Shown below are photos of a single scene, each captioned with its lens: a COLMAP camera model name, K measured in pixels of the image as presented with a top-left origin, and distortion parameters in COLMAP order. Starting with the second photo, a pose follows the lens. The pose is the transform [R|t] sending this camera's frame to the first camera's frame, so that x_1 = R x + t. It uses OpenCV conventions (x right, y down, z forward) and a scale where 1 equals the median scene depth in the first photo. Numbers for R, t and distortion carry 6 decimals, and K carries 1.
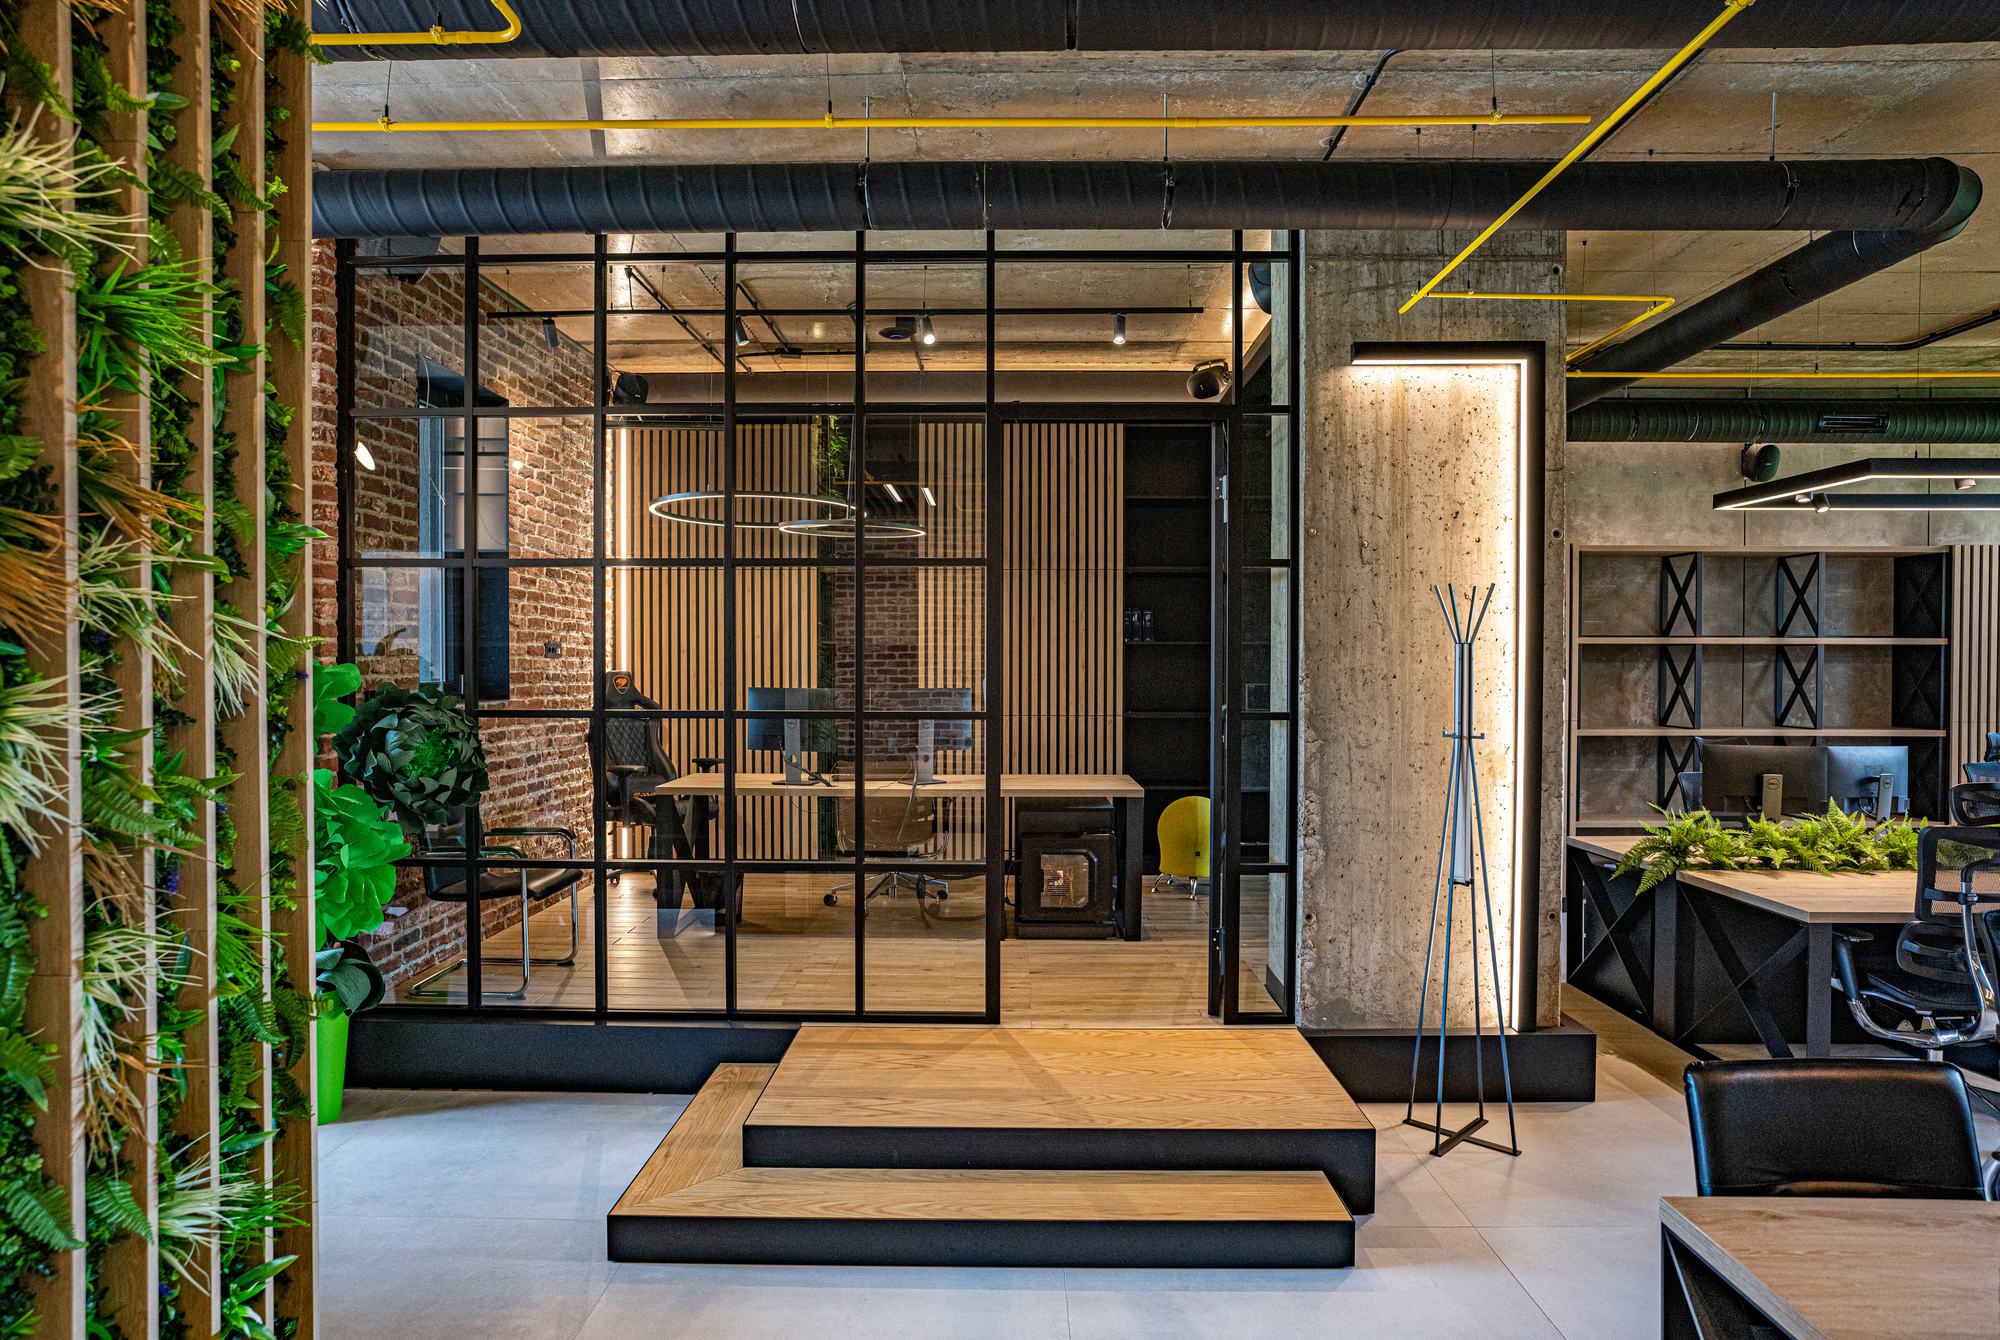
lens RADIAL K [[1143.8, 0, 995.4], [0, 1143.8, 673.1], [0, 0, 1]] dist [-0.038581, 0.000422]
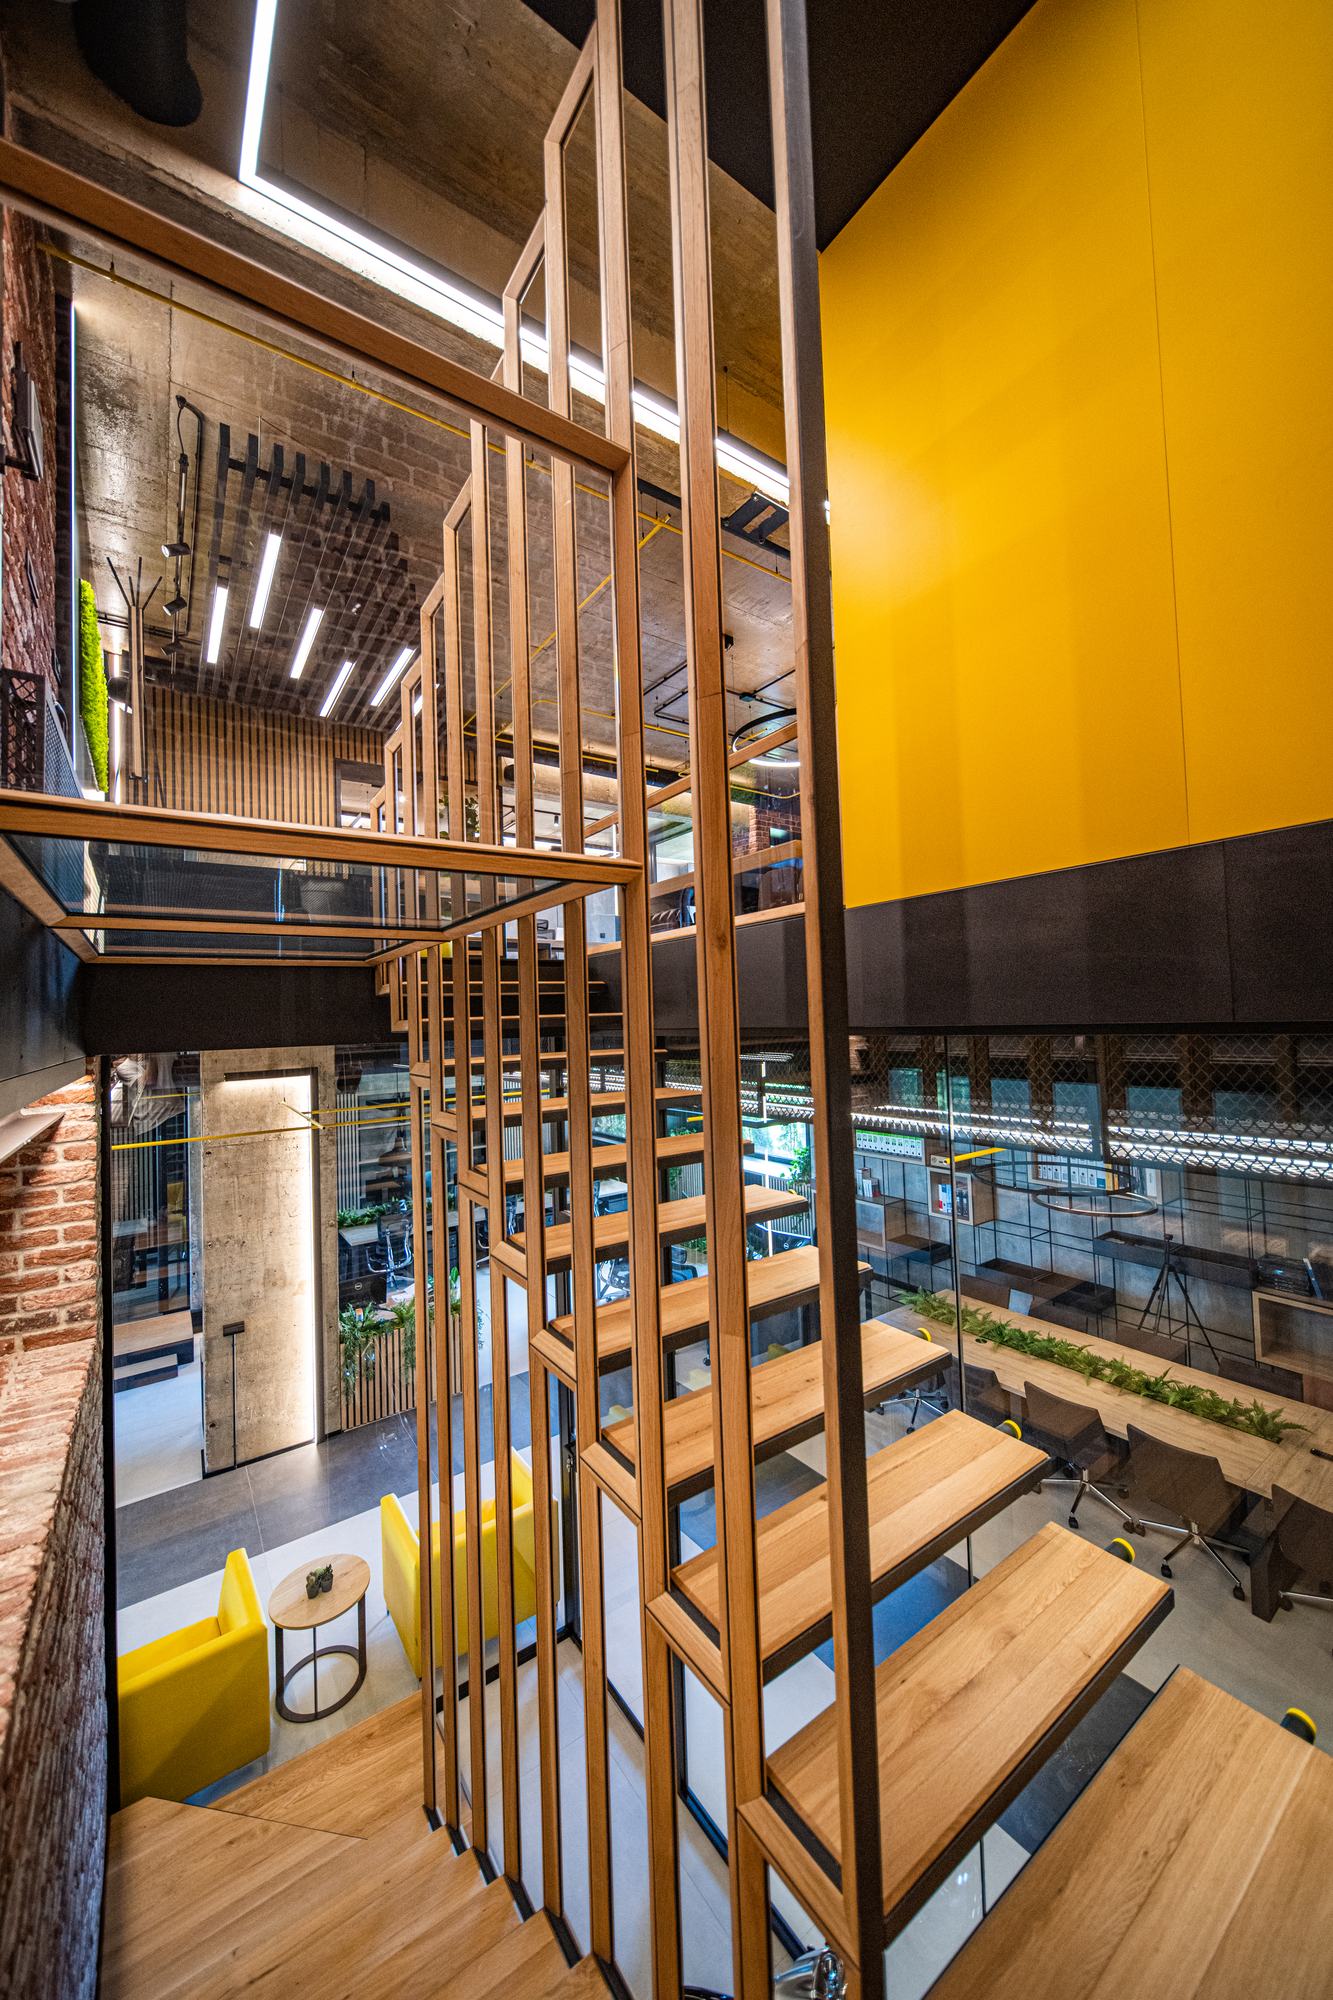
lens RADIAL K [[717.1, 0, 659.8], [0, 717.1, 996.2], [0, 0, 1]] dist [-0.002880, -0.000334]
pose [[0.809248, -0.007147, 0.587424, 0.159325], [0.039842, 0.998291, -0.042741, -0.415466], [-0.586115, 0.057992, 0.808150, -1.399064]]
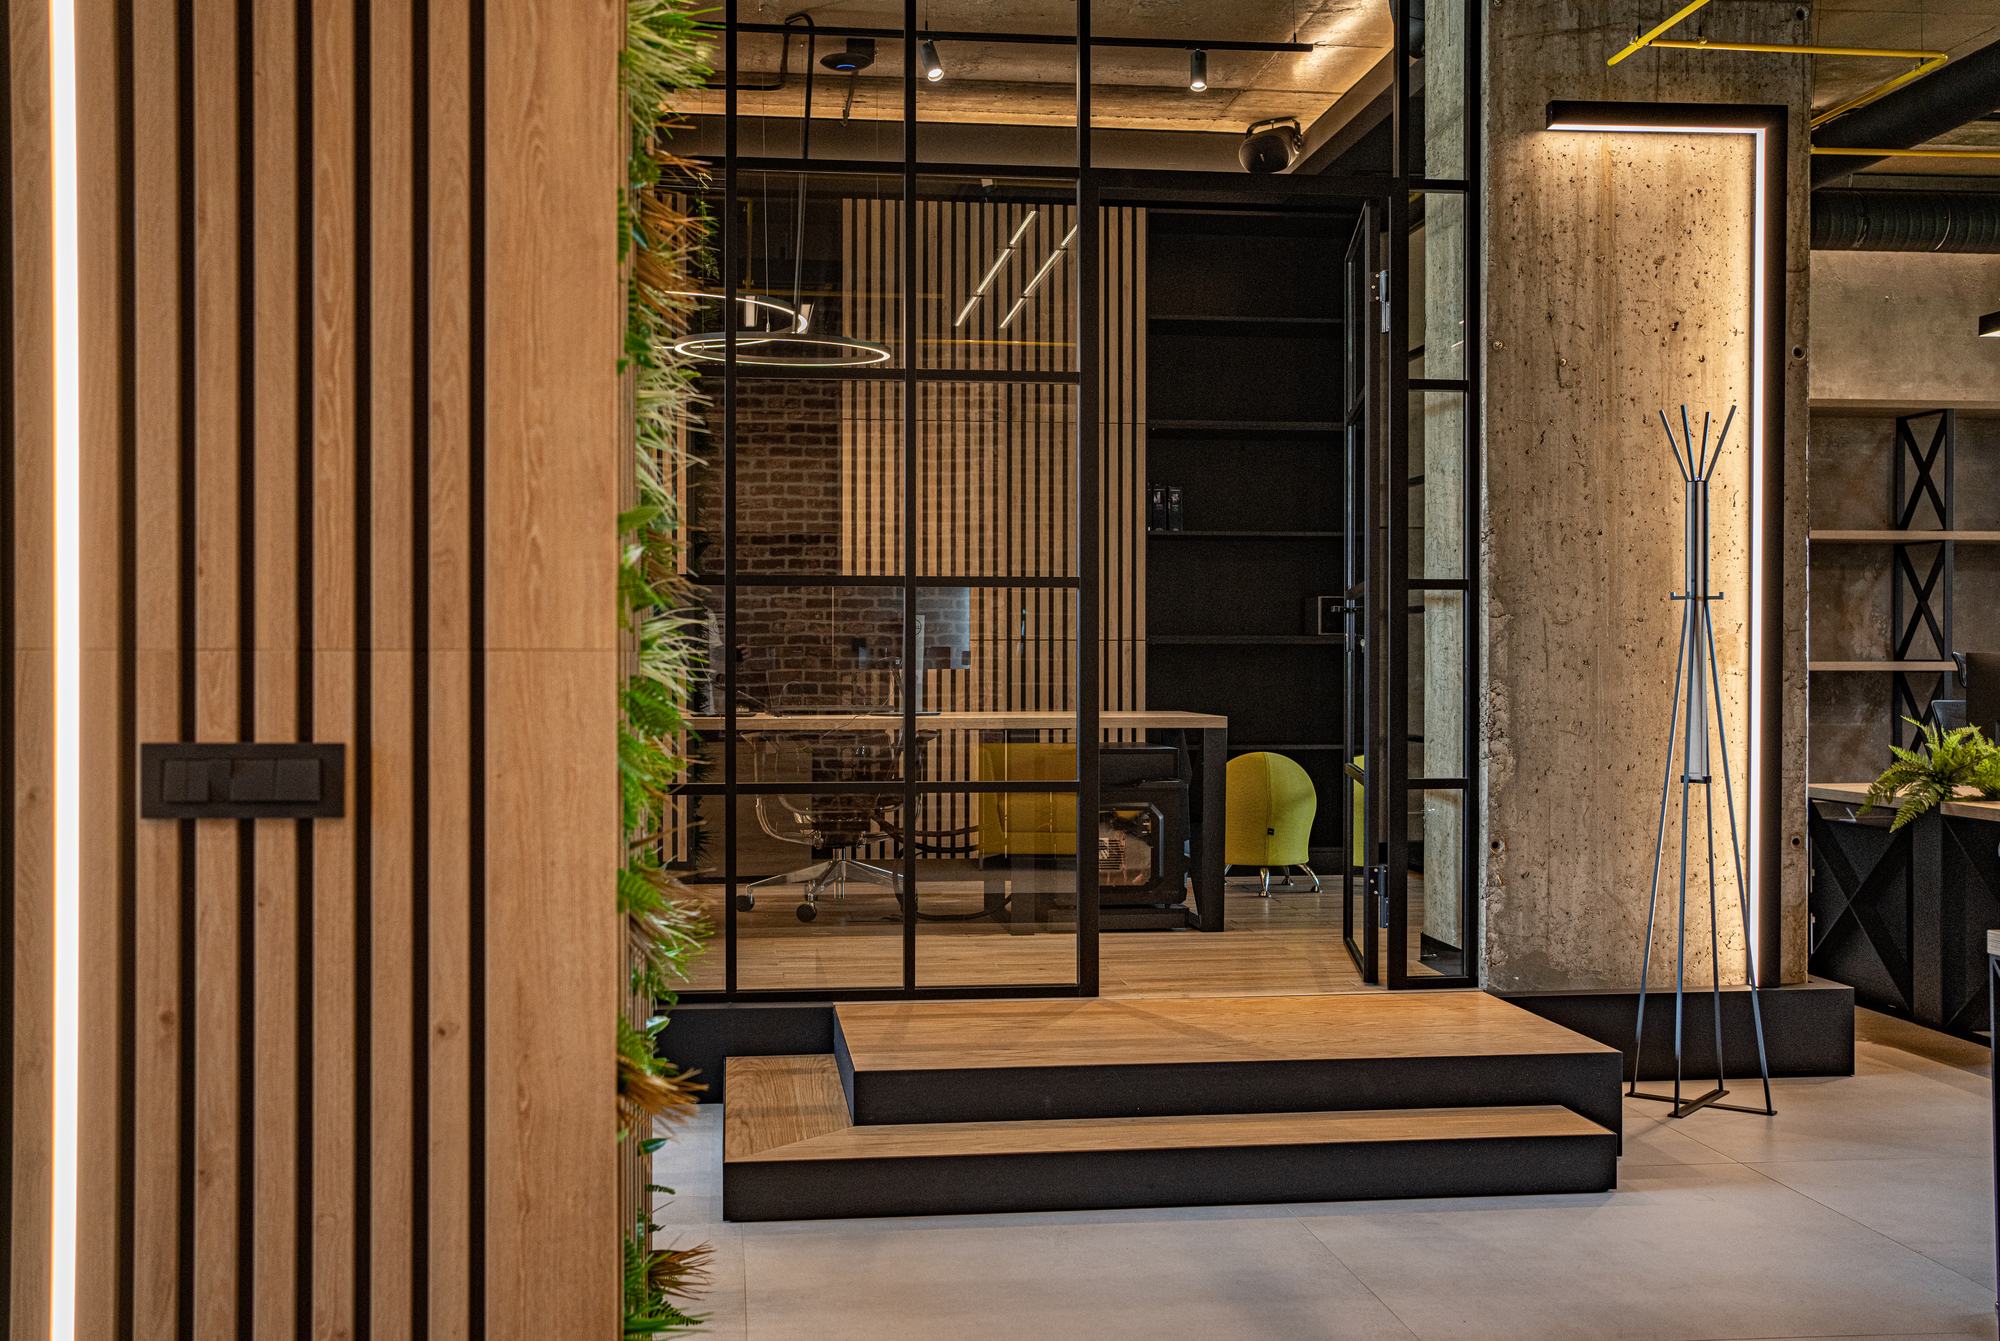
lens RADIAL K [[2072.0, 0, 992.7], [0, 2072.0, 658.9], [0, 0, 1]] dist [0.009435, 0.000000]
pose [[0.989913, -0.001931, 0.141665, -0.255707], [0.003126, 0.999961, -0.008210, 0.097536], [-0.141644, 0.008570, 0.989881, -0.335403]]
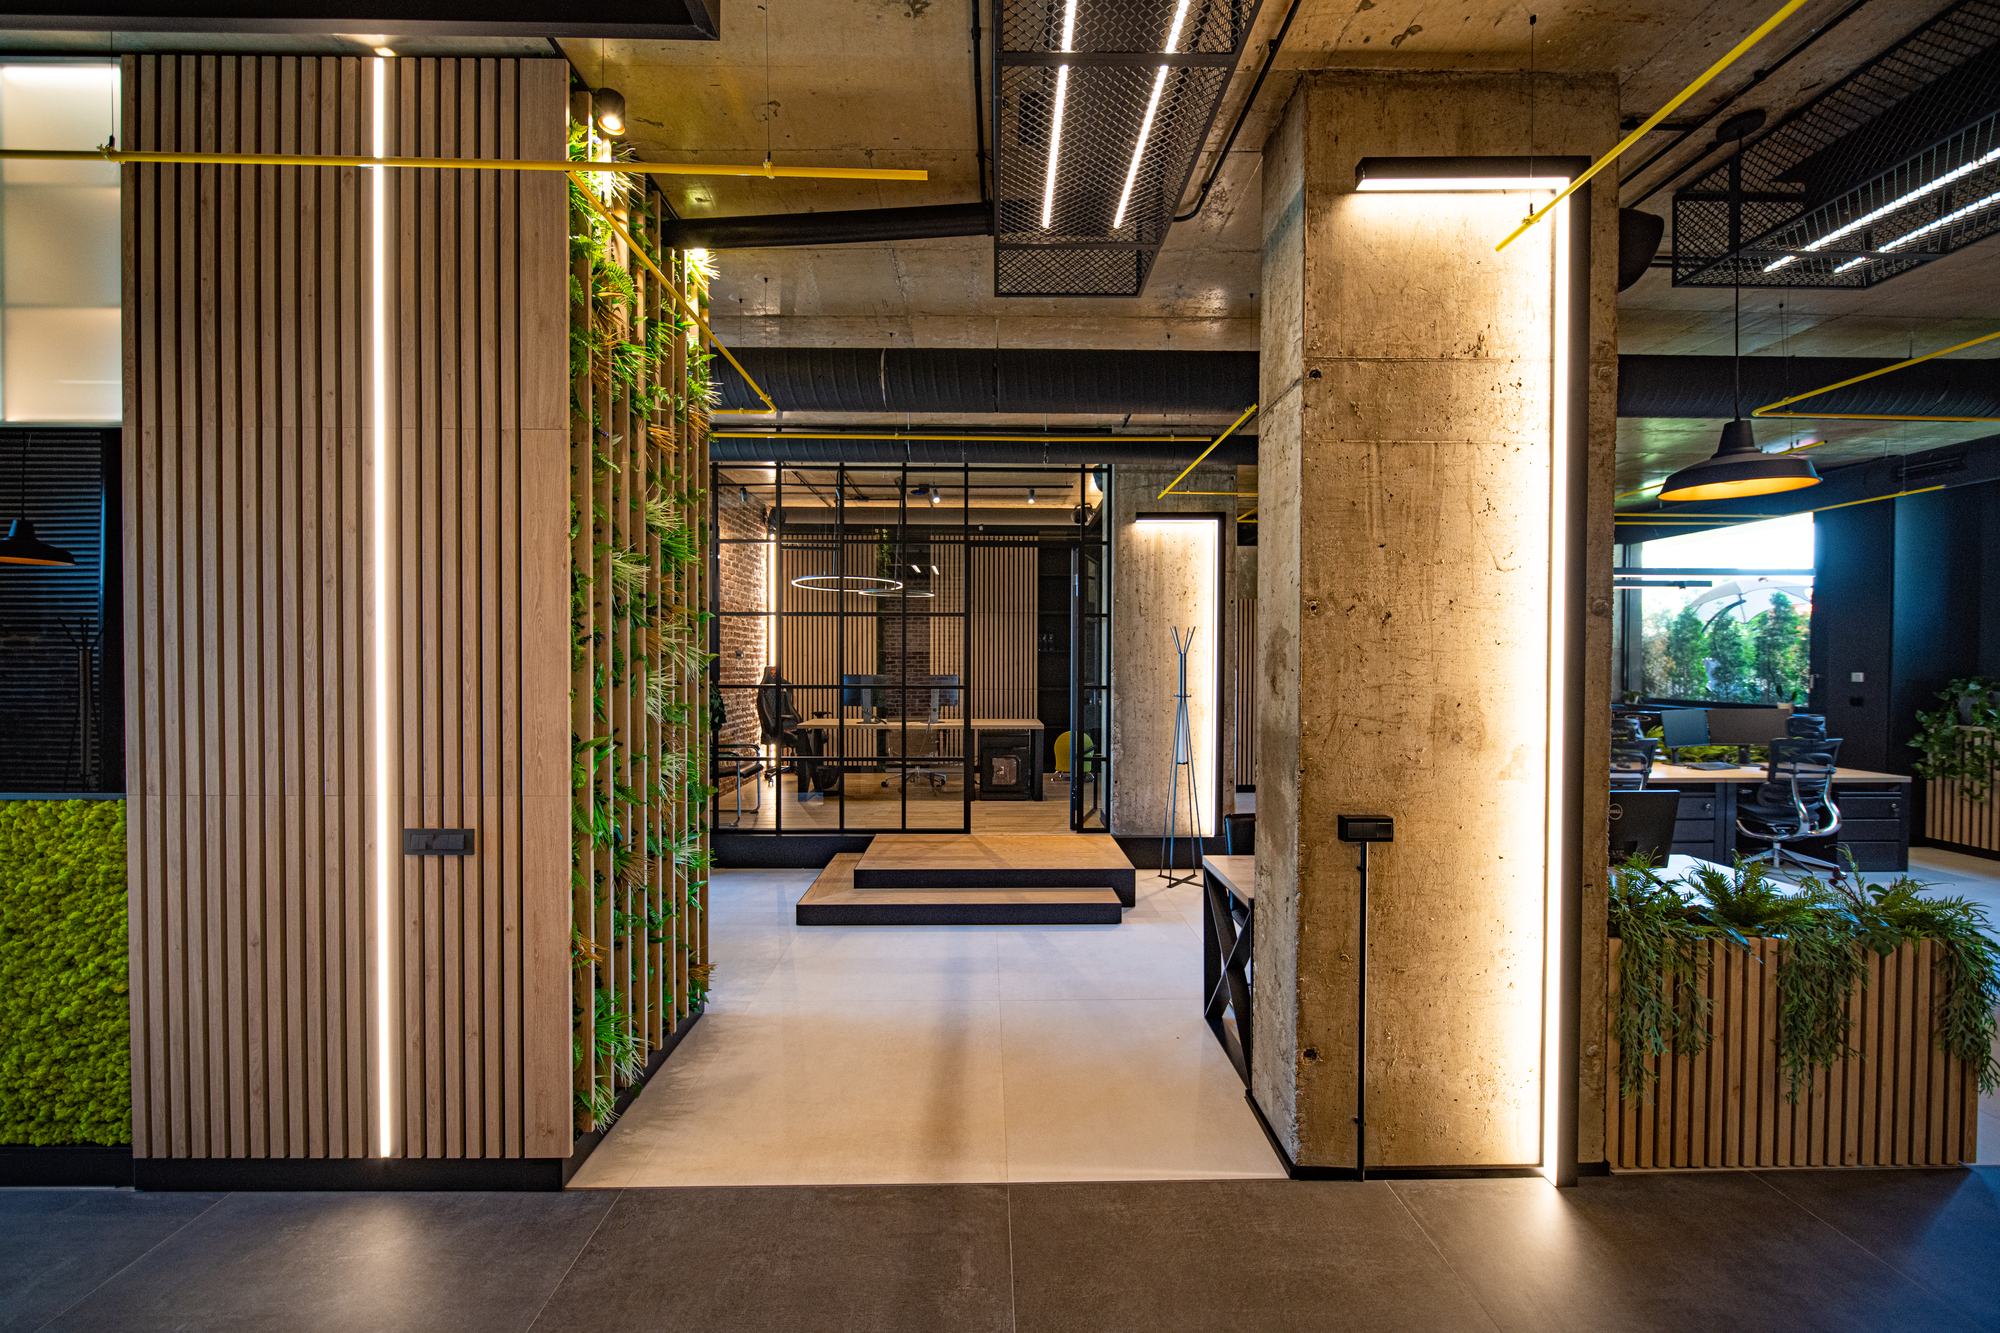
lens RADIAL K [[717.1, 0, 999.3], [0, 717.1, 665.8], [0, 0, 1]] dist [-0.002880, -0.000334]
pose [[0.999429, 0.000809, 0.033783, 0.012273], [-0.000776, 0.999999, -0.001011, -0.001260], [-0.033784, 0.000984, 0.999429, -0.325953]]
